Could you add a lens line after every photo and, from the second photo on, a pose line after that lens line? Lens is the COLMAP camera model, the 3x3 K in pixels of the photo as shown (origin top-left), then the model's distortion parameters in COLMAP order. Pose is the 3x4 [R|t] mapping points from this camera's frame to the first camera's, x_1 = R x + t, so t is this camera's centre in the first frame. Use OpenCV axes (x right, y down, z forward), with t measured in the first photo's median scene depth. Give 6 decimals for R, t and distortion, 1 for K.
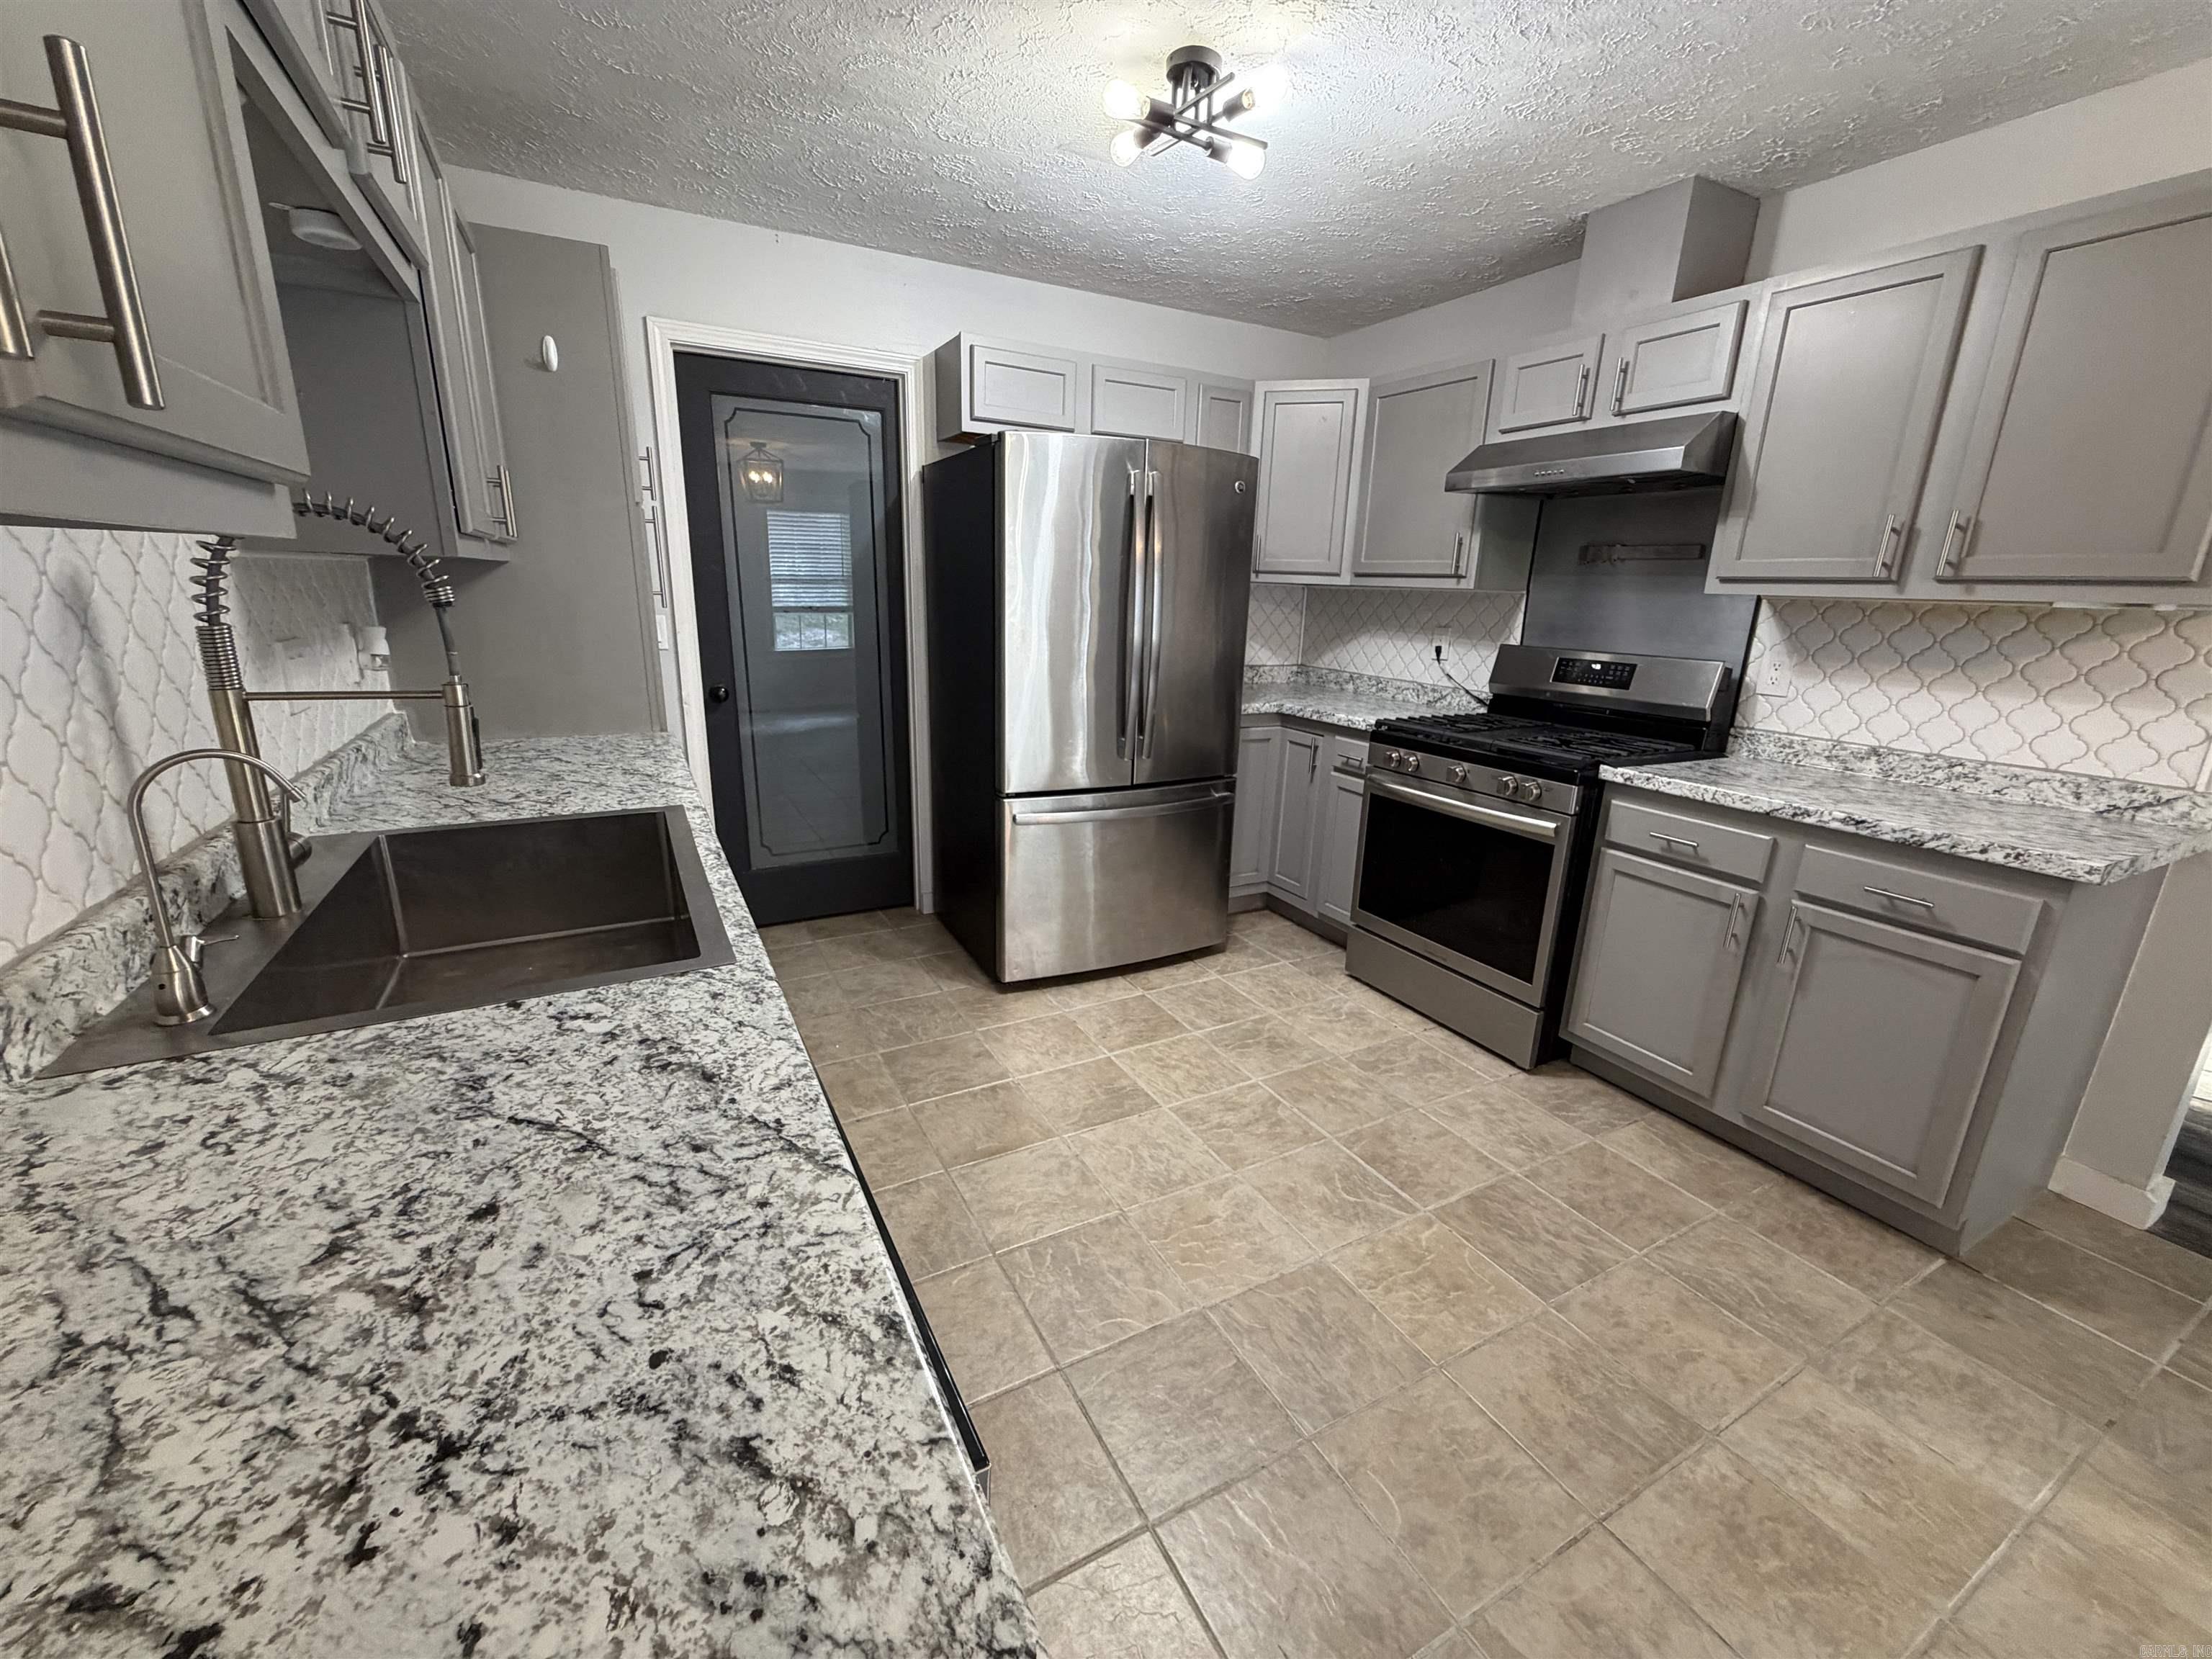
lens RADIAL K [[884.9, 0, 1068.9], [0, 884.9, 816.9], [0, 0, 1]] dist [-0.000419, 0.000273]
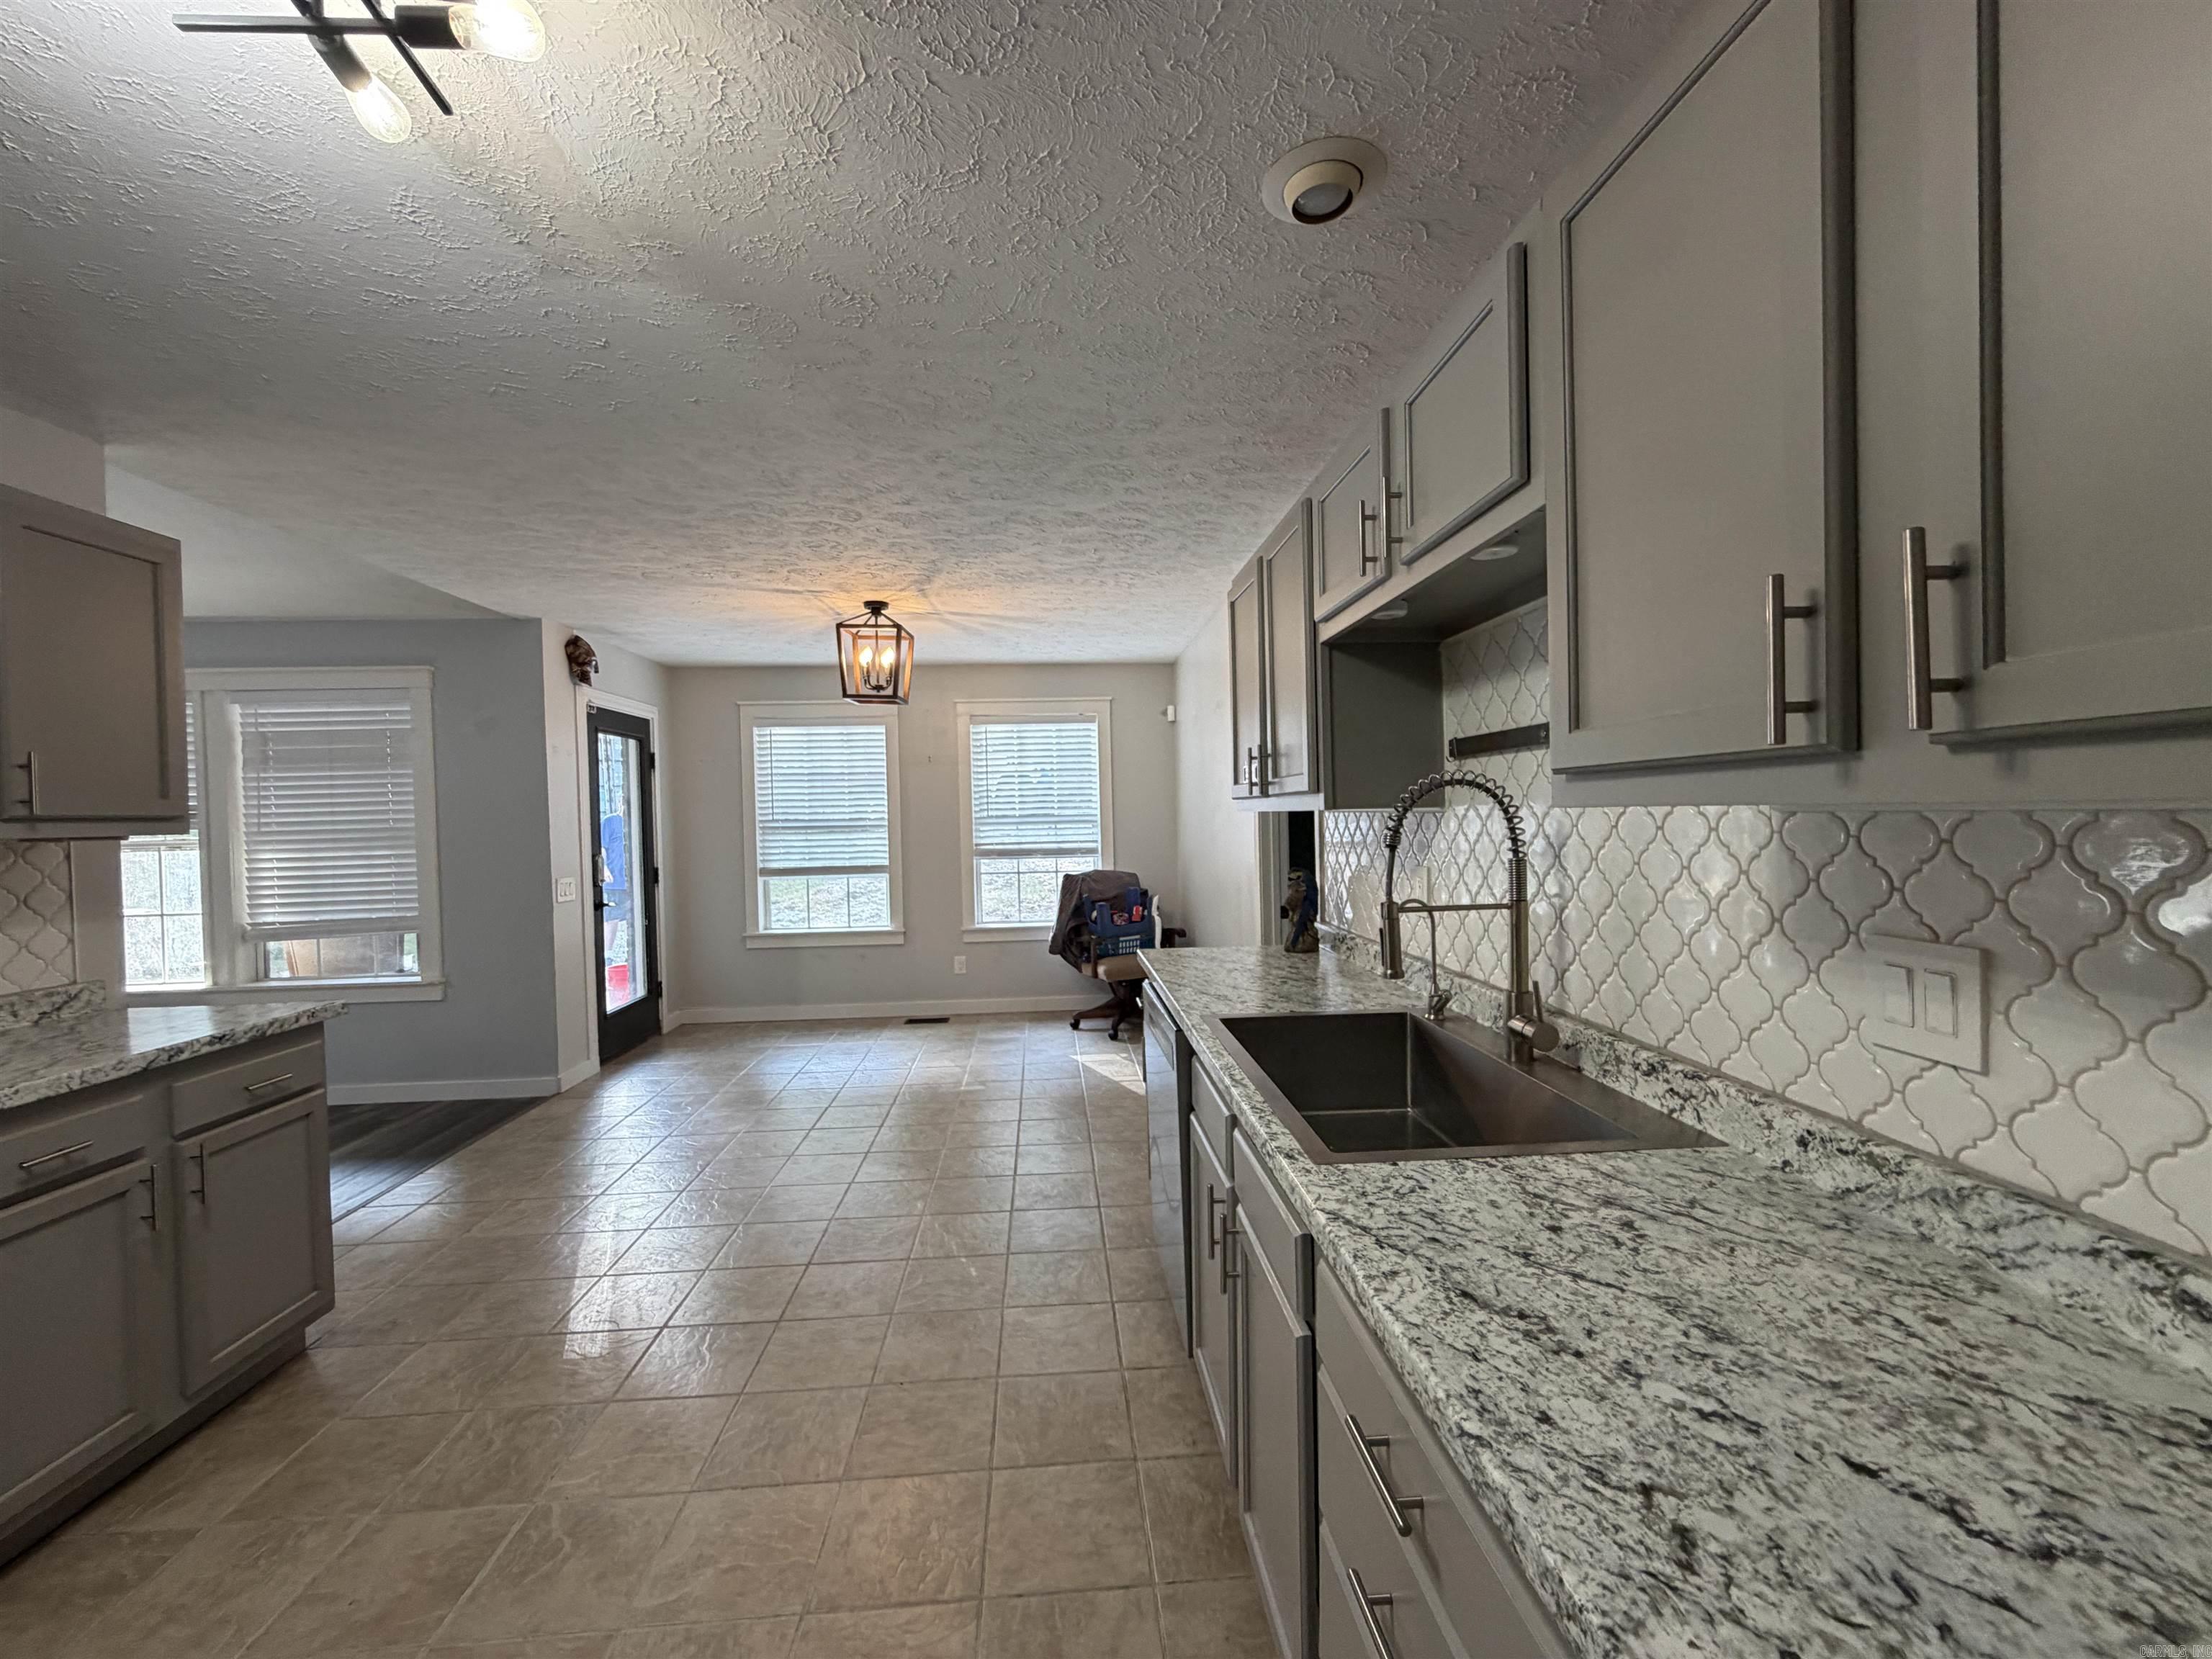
lens RADIAL K [[884.9, 0, 1102.1], [0, 884.9, 828.1], [0, 0, 1]] dist [-0.000419, 0.000273]
pose [[-0.913686, 0.006398, 0.406371, -0.322475], [0.124741, 0.956031, 0.265414, -0.281819], [-0.386805, 0.293196, -0.874310, 1.117794]]
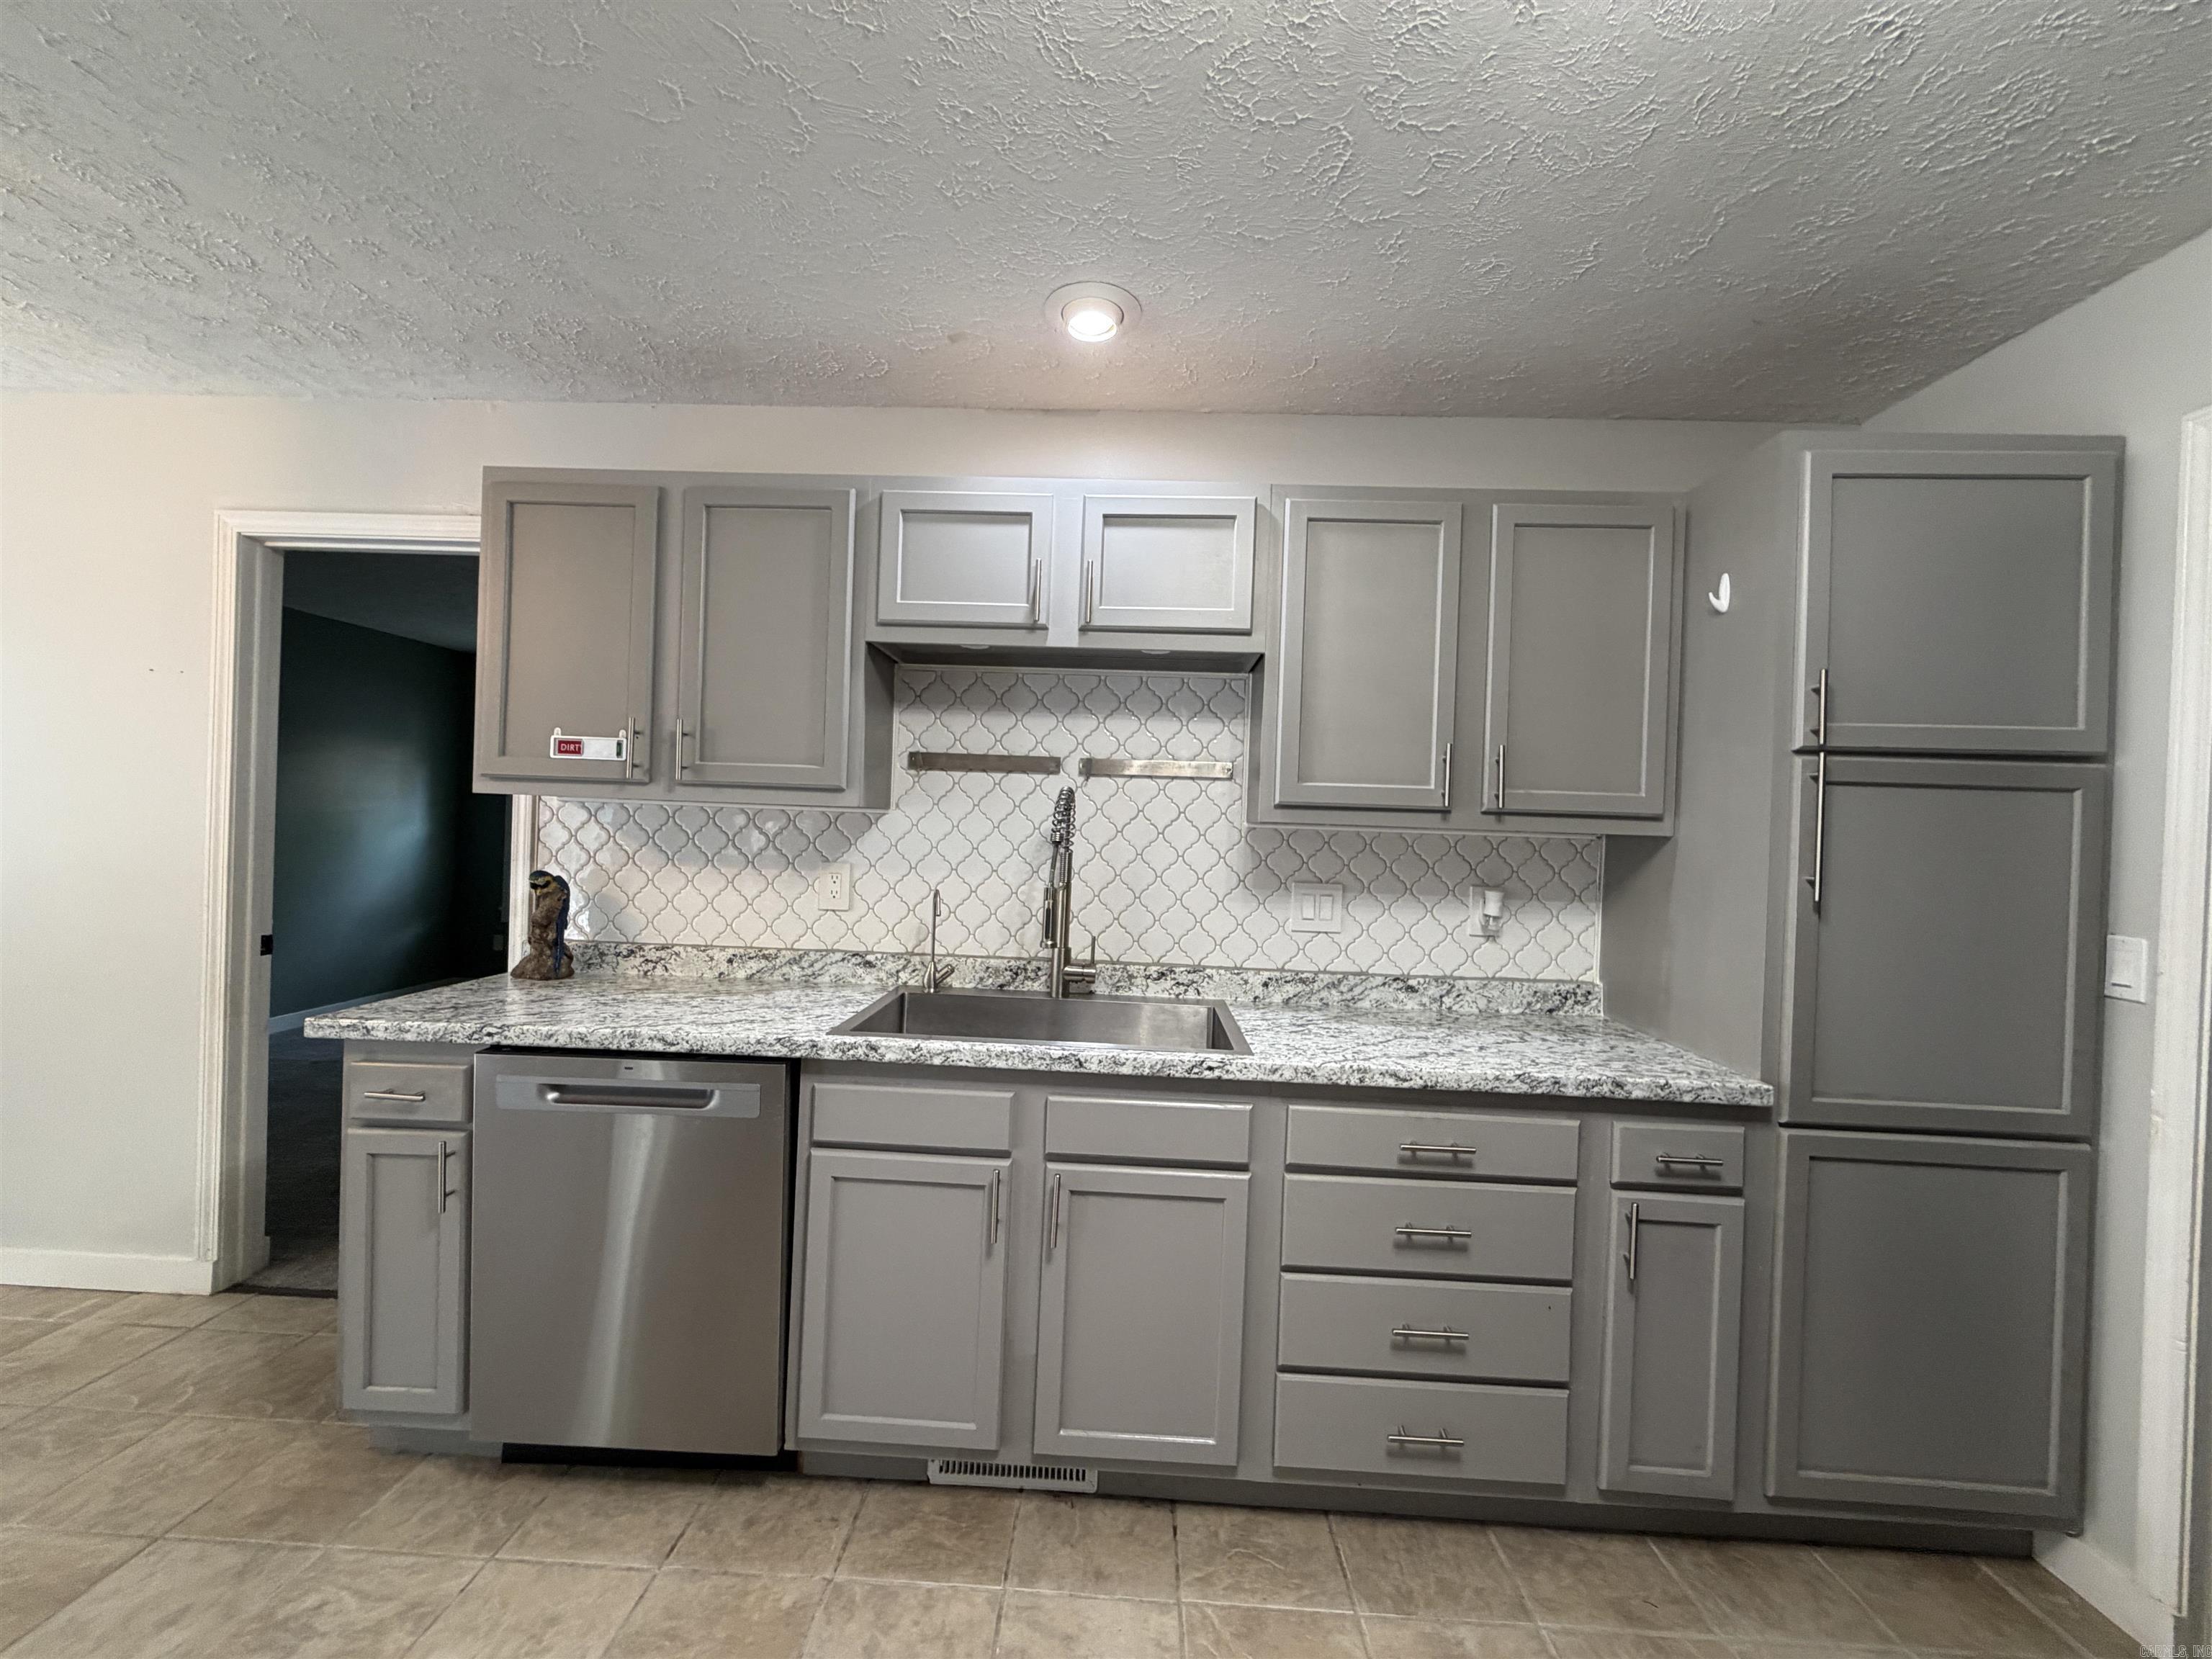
lens RADIAL K [[884.9, 0, 1102.7], [0, 884.9, 828.4], [0, 0, 1]] dist [-0.000419, 0.000273]
pose [[-0.497433, -0.023583, -0.867182, 0.395499], [-0.271986, 0.953468, 0.130087, -0.207052], [0.823762, 0.300571, -0.480701, 0.911910]]
